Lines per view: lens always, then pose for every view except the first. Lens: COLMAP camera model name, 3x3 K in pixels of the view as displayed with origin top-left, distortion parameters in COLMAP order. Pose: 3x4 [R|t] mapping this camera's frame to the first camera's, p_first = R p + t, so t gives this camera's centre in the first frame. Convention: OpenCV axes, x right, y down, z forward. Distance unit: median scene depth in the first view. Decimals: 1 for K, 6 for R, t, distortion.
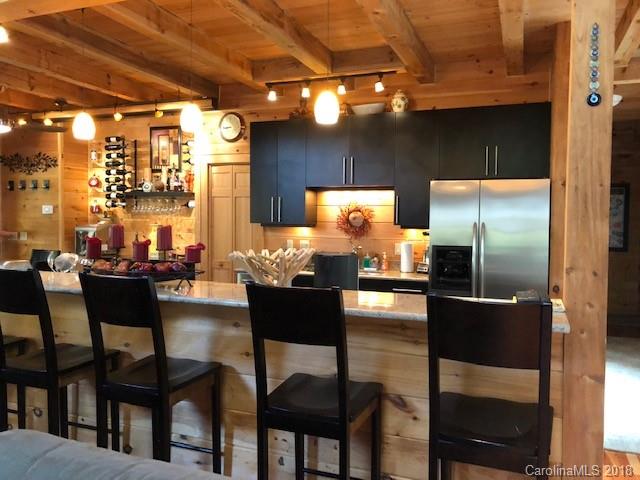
lens RADIAL K [[523.1, 0, 320.0], [0, 523.1, 240.0], [0, 0, 1]] dist [0.042863, -0.008140]
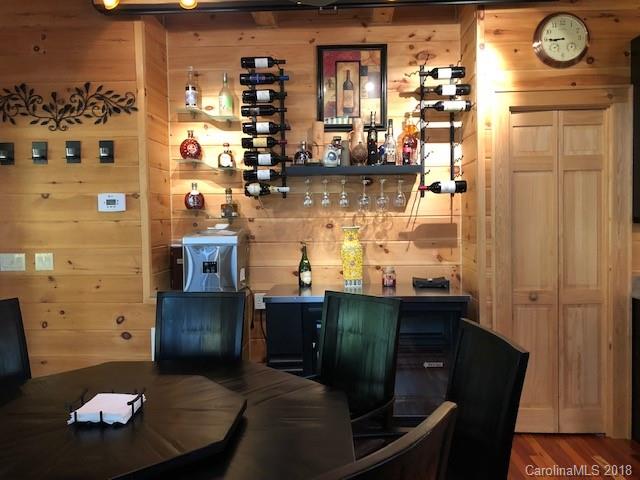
lens RADIAL K [[523.1, 0, 320.0], [0, 523.1, 240.0], [0, 0, 1]] dist [0.042863, -0.008140]
pose [[0.940216, -0.038496, 0.338396, -0.573334], [0.036870, 0.999257, 0.011232, -0.026054], [-0.338577, 0.001916, 0.940937, 0.559902]]
